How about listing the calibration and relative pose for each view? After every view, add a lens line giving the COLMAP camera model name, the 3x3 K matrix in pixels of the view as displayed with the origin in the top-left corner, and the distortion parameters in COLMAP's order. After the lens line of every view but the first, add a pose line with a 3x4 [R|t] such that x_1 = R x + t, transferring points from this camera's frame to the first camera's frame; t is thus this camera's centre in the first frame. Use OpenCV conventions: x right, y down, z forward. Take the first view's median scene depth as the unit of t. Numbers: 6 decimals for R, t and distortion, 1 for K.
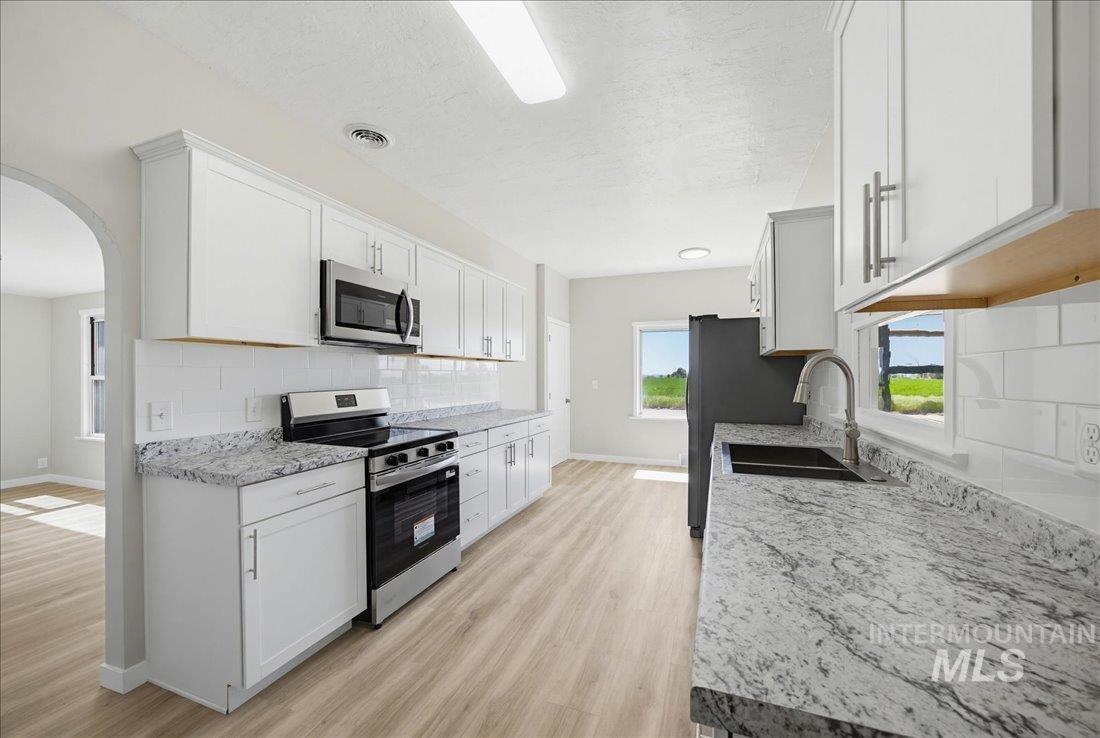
lens RADIAL K [[428.3, 0, 556.3], [0, 428.3, 374.8], [0, 0, 1]] dist [-0.017961, 0.001174]
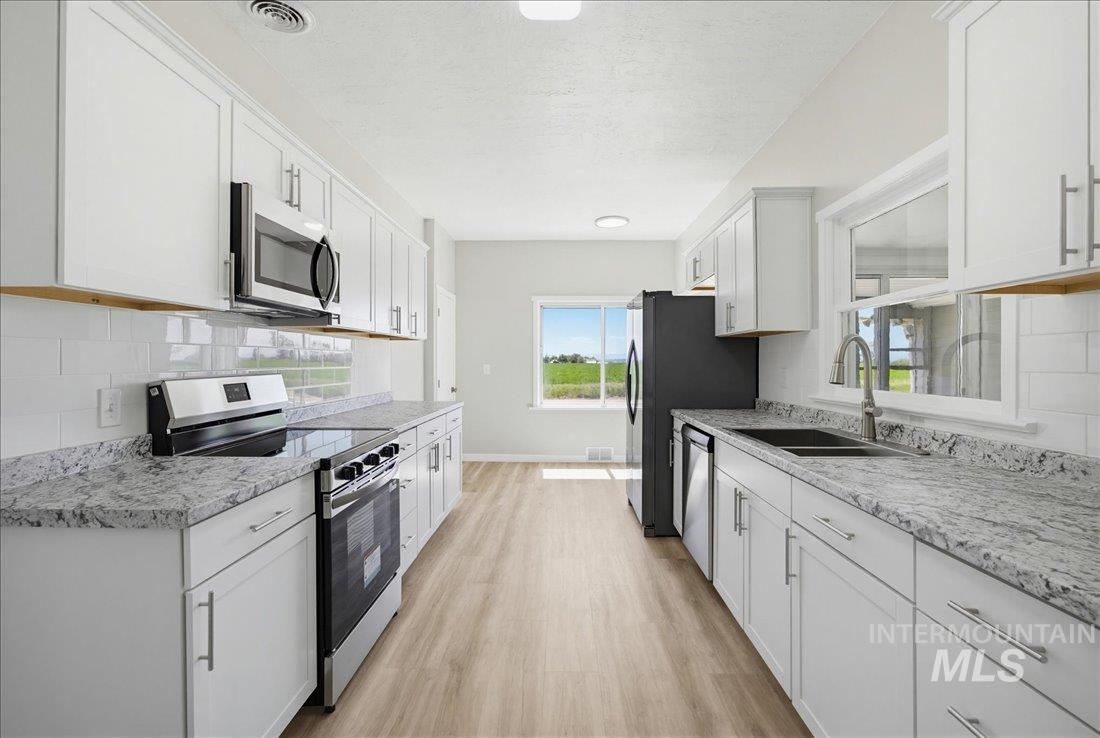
lens RADIAL K [[508.4, 0, 551.4], [0, 508.4, 360.9], [0, 0, 1]] dist [-0.012868, 0.001414]
pose [[0.943800, 0.000559, 0.330516, -0.285435], [-0.000983, 0.999999, 0.001114, 0.009432], [-0.330515, -0.001376, 0.943800, 0.068105]]
